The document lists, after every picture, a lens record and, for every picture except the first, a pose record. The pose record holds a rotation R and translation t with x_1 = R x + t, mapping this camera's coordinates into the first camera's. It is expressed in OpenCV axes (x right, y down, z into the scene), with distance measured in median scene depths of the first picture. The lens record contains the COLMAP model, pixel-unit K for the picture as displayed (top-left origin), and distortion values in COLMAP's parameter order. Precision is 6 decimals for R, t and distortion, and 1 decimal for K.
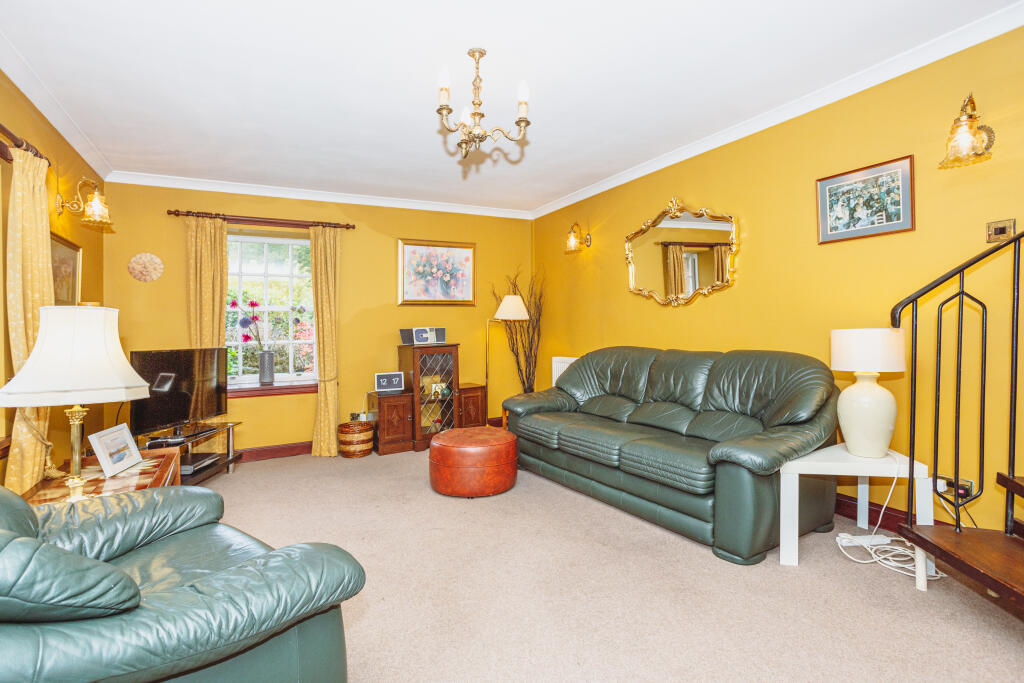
lens RADIAL K [[504.3, 0, 512.0], [0, 504.3, 341.5], [0, 0, 1]] dist [-0.050142, 0.035700]
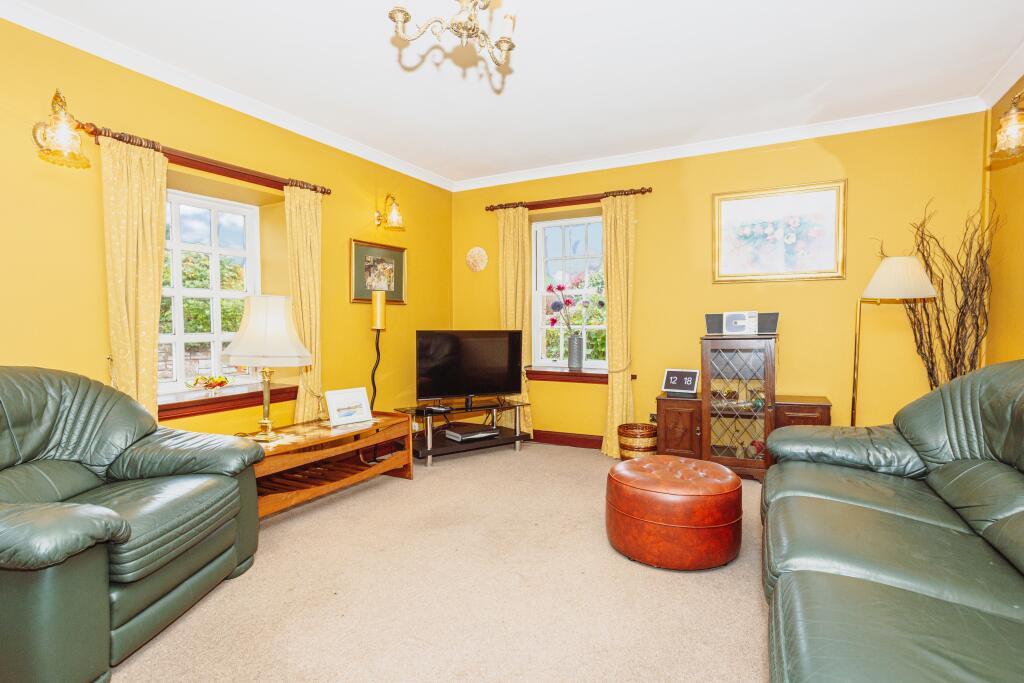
lens RADIAL K [[526.4, 0, 512.0], [0, 526.4, 341.5], [0, 0, 1]] dist [0.000863, 0.042096]
pose [[0.553218, 0.047694, -0.831670, 0.298687], [-0.027507, 0.998861, 0.038985, -0.006540], [0.832582, 0.001310, 0.553900, 0.333479]]
